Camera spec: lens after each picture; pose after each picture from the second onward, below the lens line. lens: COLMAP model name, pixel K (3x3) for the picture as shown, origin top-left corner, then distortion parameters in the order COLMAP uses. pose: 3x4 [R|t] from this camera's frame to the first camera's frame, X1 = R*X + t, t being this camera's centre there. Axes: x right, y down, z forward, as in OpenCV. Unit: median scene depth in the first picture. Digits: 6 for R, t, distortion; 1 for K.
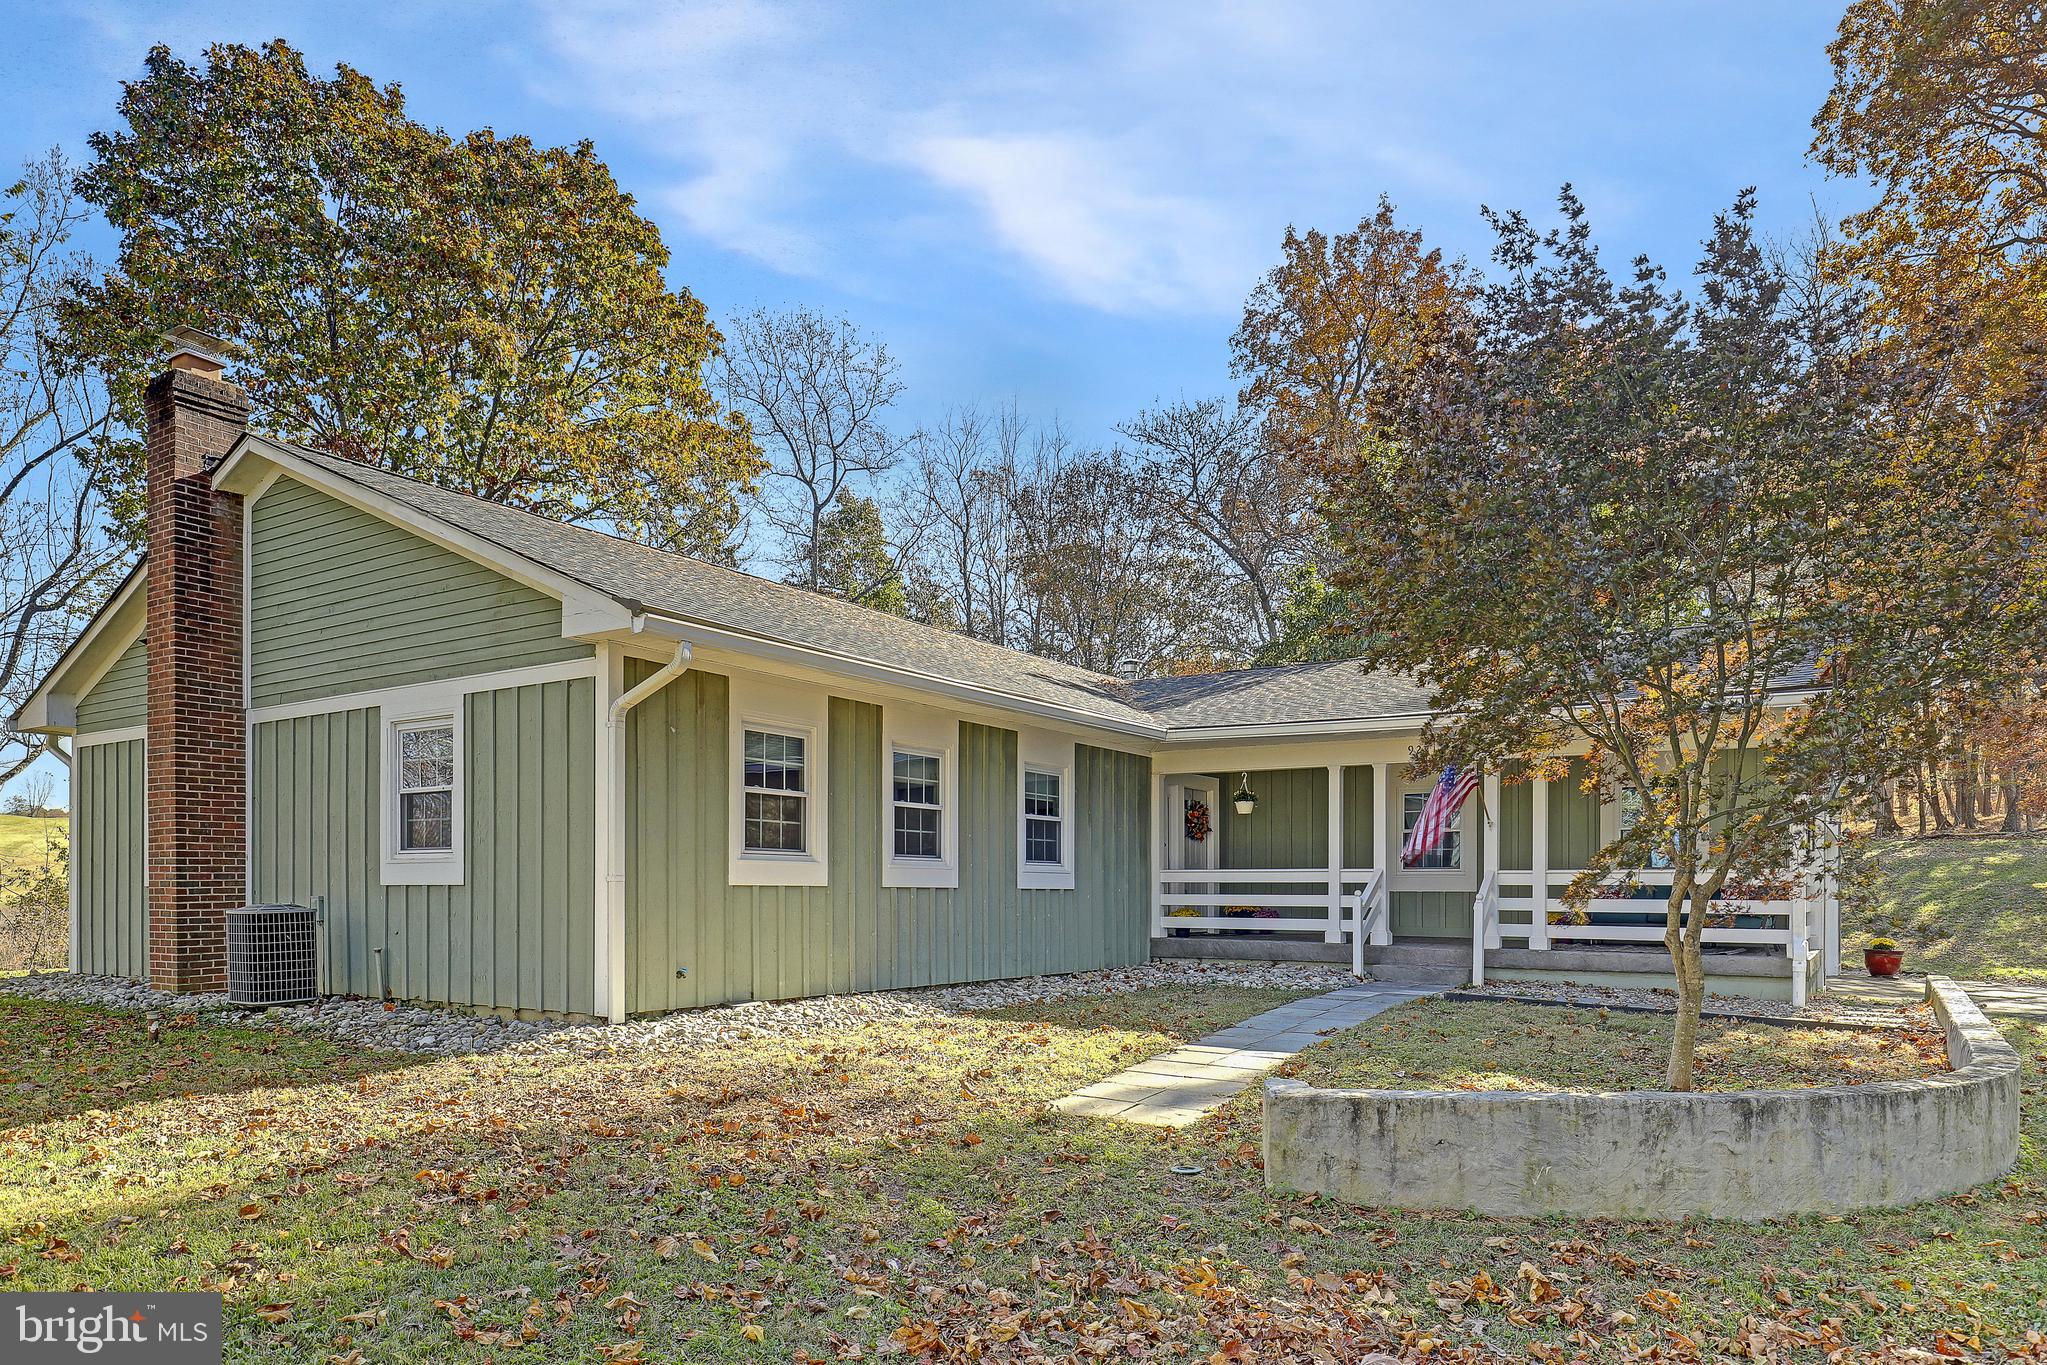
lens RADIAL K [[1348.8, 0, 1024.7], [0, 1348.8, 916.3], [0, 0, 1]] dist [0.002132, 0.004234]
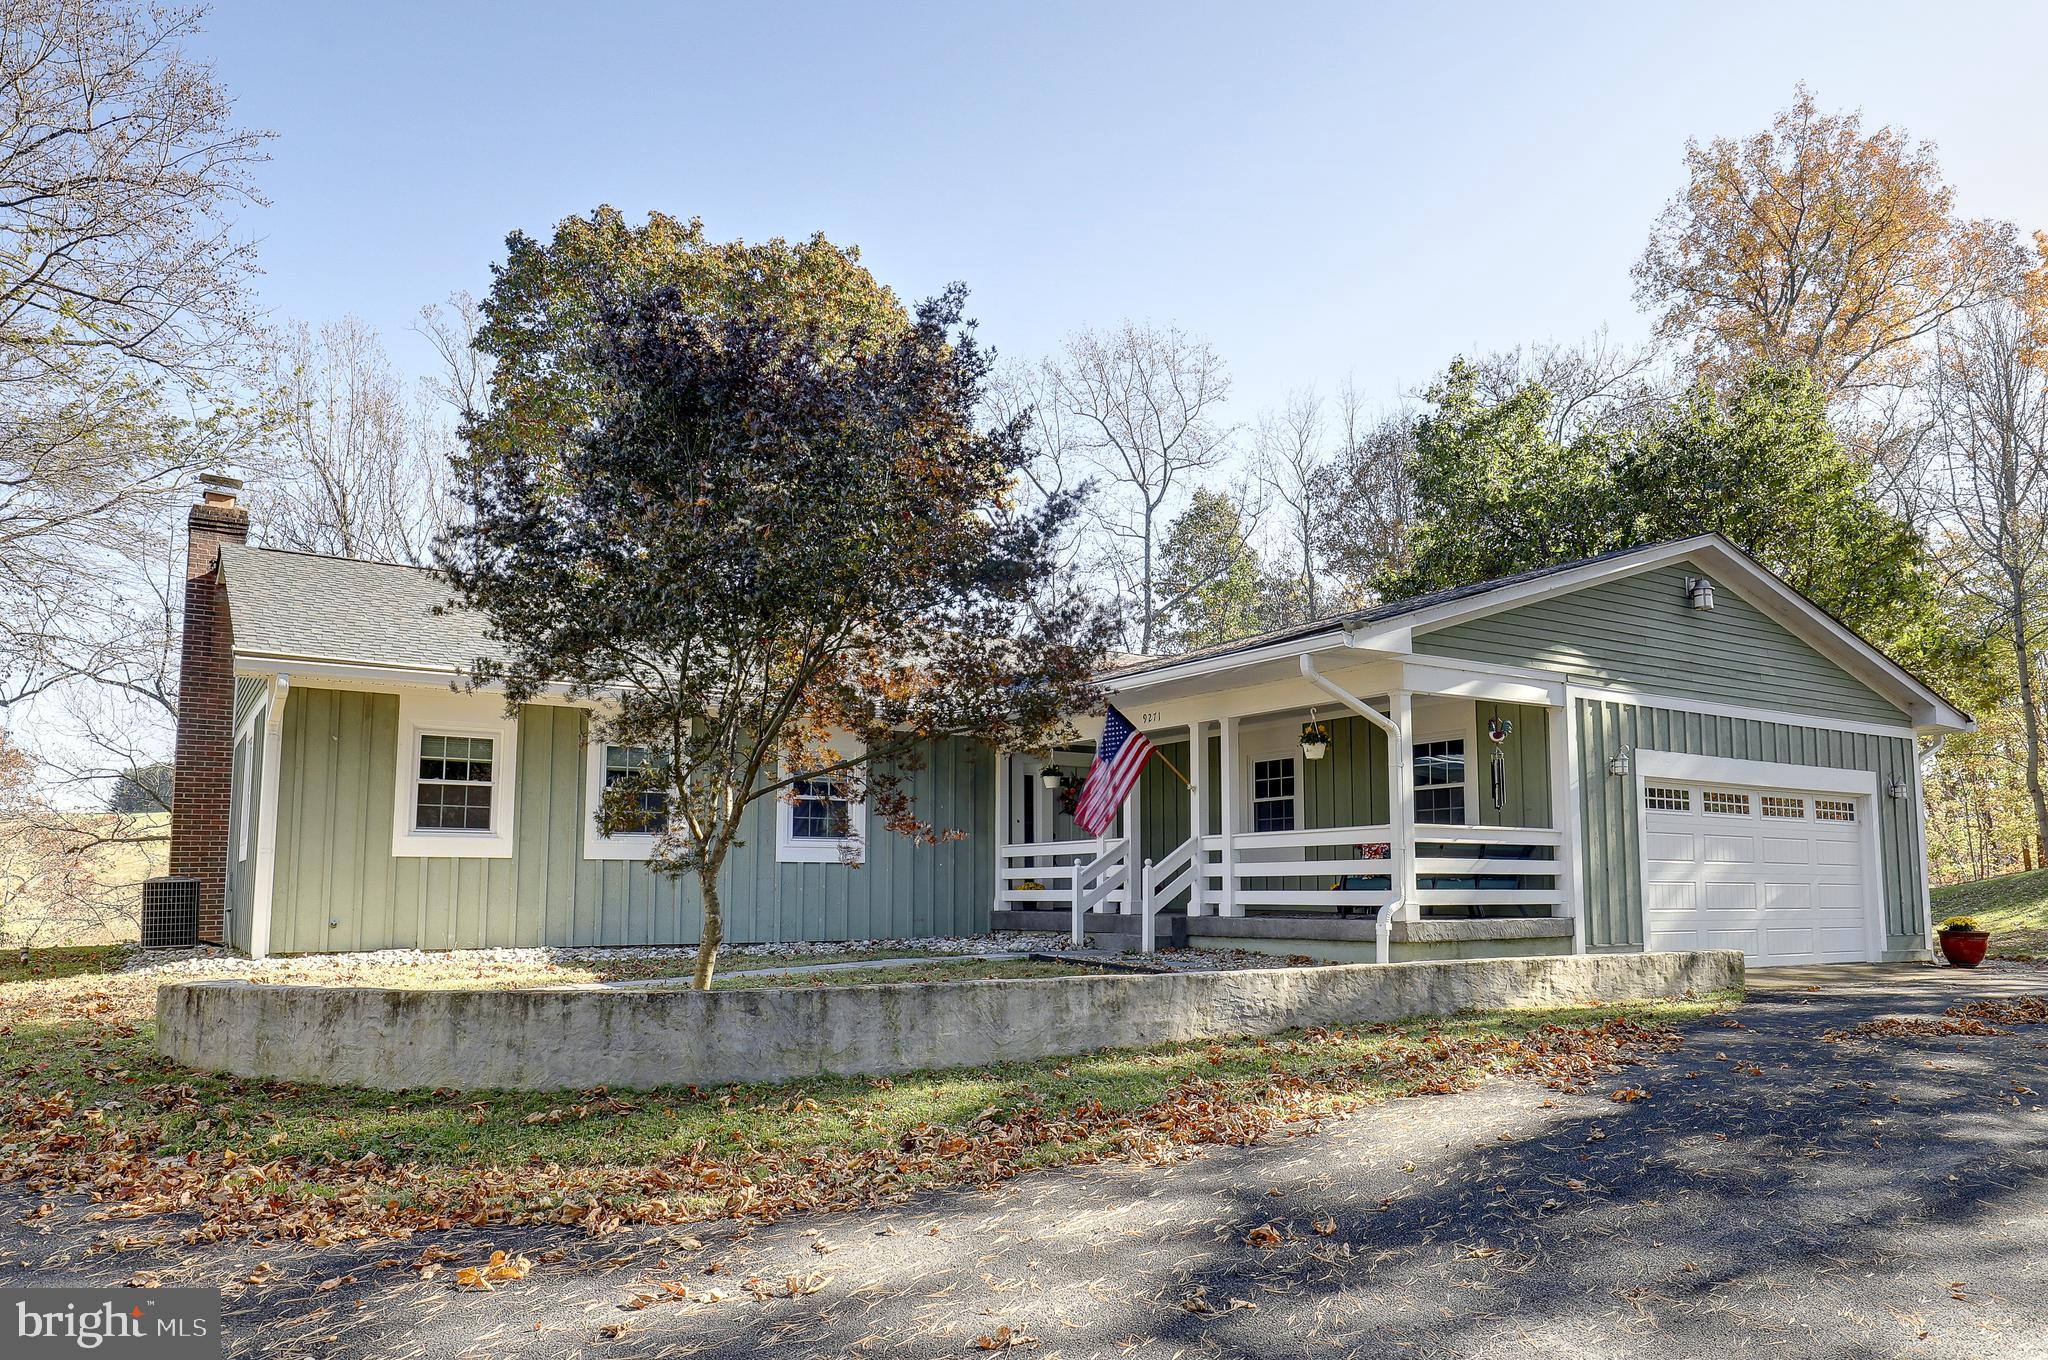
lens RADIAL K [[1425.4, 0, 1035.9], [0, 1425.4, 768.2], [0, 0, 1]] dist [0.007702, 0.001340]
pose [[0.918367, -0.040982, -0.393601, 0.661689], [-0.001224, 0.994324, -0.106387, 0.028024], [0.395727, 0.098184, 0.913105, 0.000082]]
